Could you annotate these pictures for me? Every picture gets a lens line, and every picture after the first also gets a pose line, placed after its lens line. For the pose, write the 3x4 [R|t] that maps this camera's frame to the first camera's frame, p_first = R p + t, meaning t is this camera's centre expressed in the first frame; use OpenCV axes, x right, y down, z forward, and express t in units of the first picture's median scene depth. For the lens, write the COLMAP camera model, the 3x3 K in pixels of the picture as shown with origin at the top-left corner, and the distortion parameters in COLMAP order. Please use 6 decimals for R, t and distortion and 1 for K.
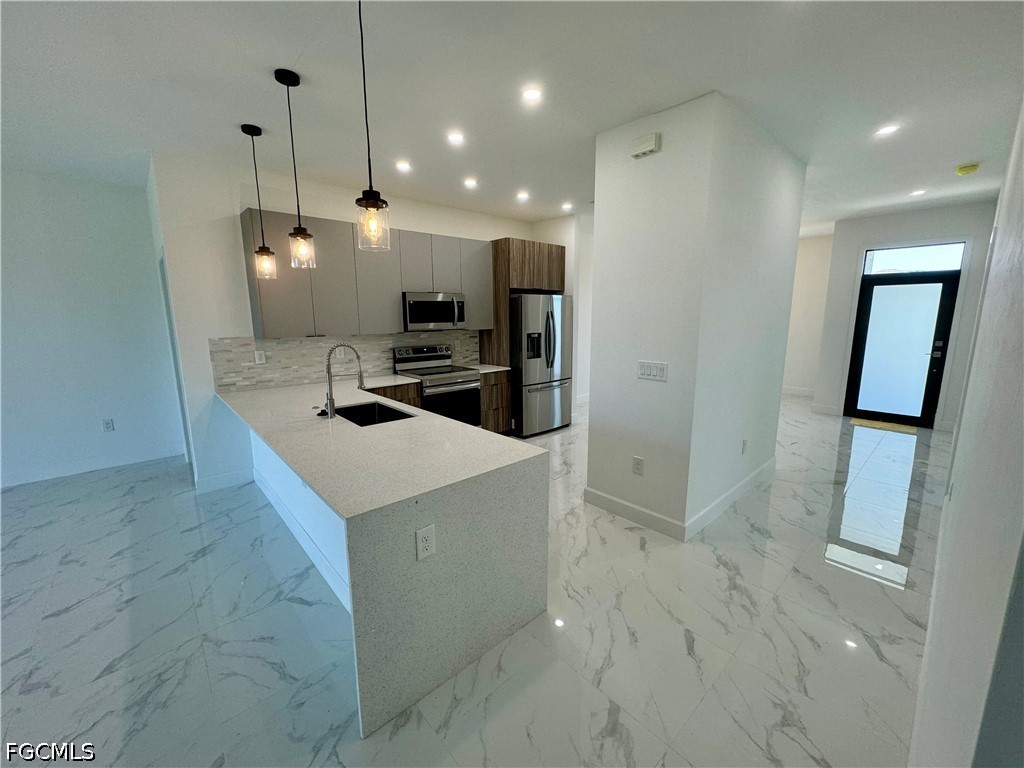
lens RADIAL K [[411.6, 0, 512.0], [0, 411.6, 384.0], [0, 0, 1]] dist [0.006580, -0.000245]
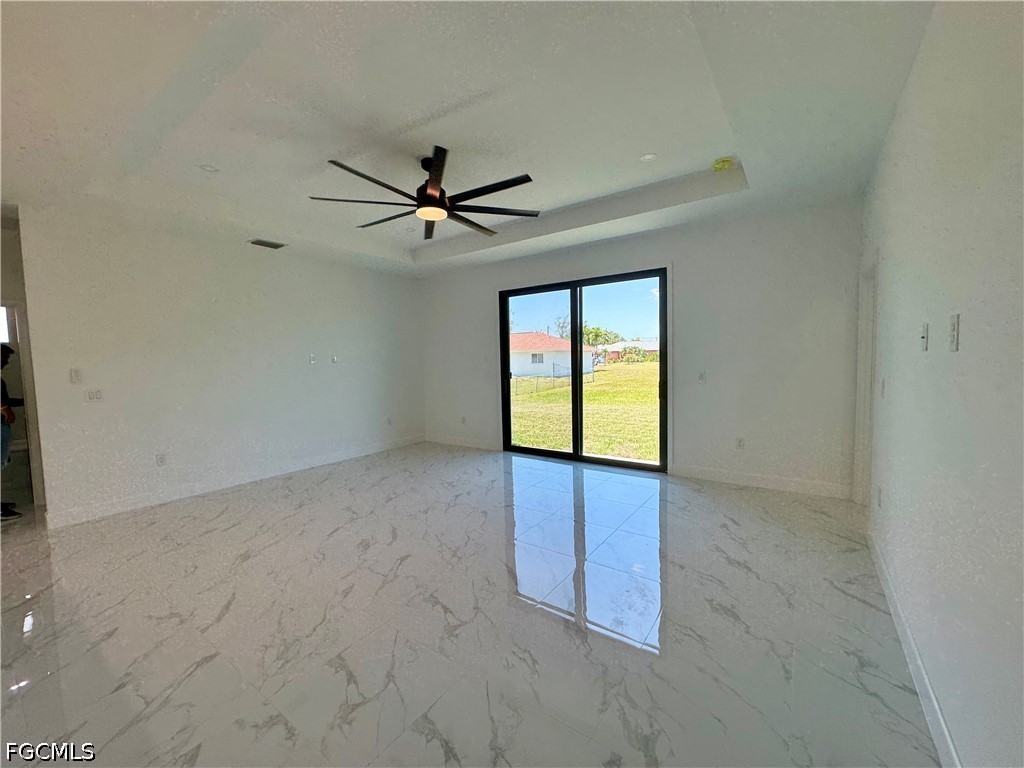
lens RADIAL K [[411.6, 0, 512.0], [0, 411.6, 384.0], [0, 0, 1]] dist [0.006580, -0.000245]
pose [[-0.975737, 0.044730, -0.214329, -0.720091], [-0.007116, 0.971913, 0.235233, -0.115304], [0.218831, 0.231051, -0.948013, 0.851671]]
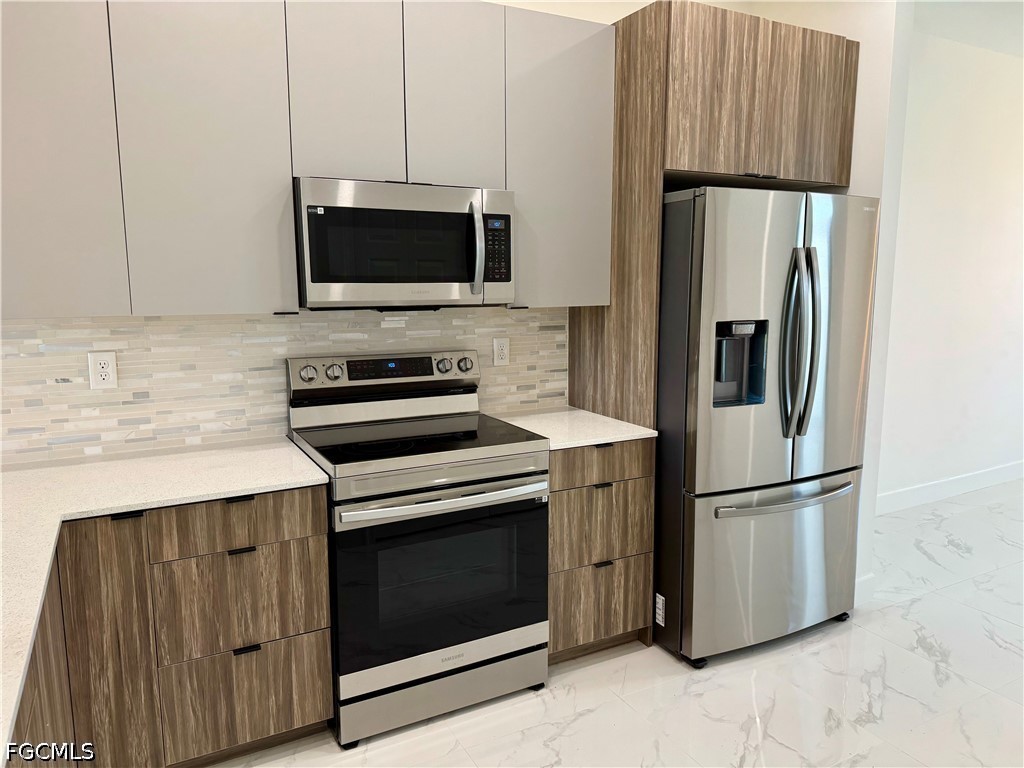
lens RADIAL K [[731.9, 0, 512.0], [0, 731.9, 384.0], [0, 0, 1]] dist [0.122246, -0.196532]
pose [[0.971653, 0.041826, -0.232680, 0.018579], [-0.047294, 0.998719, -0.017966, -0.062224], [0.231631, 0.028461, 0.972387, 0.453352]]
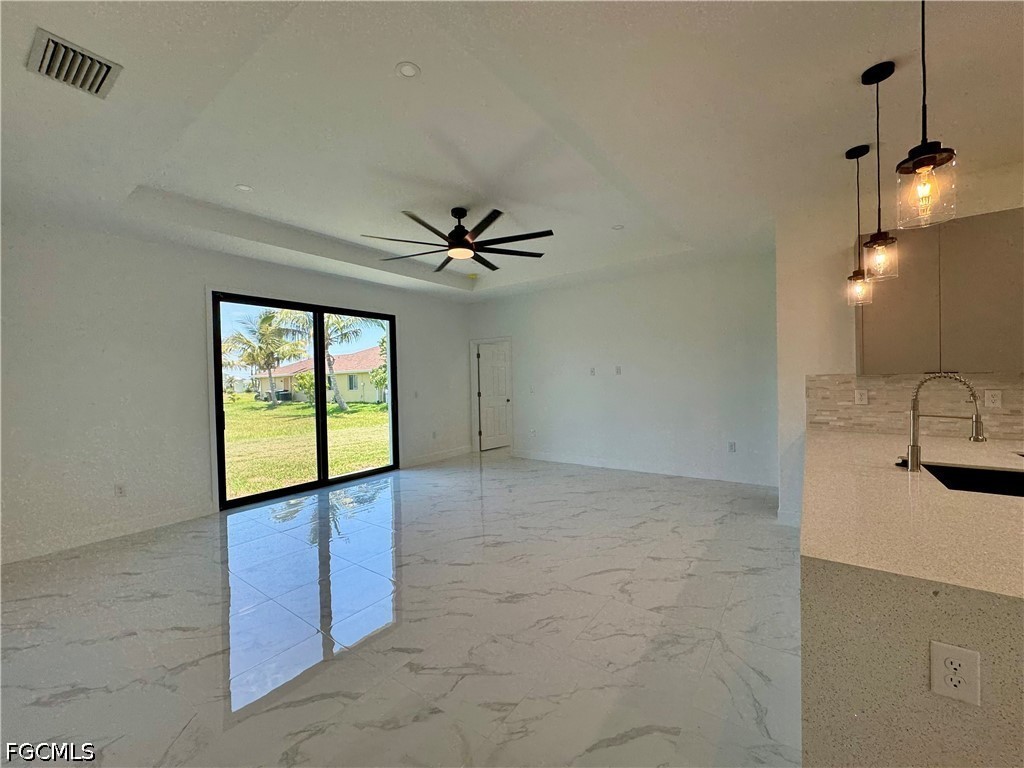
lens RADIAL K [[411.6, 0, 512.0], [0, 411.6, 384.0], [0, 0, 1]] dist [0.006580, -0.000245]
pose [[0.212811, 0.017868, -0.976930, 0.077994], [-0.148250, 0.988848, -0.014208, 0.024753], [0.965781, 0.147853, 0.213086, 0.063468]]
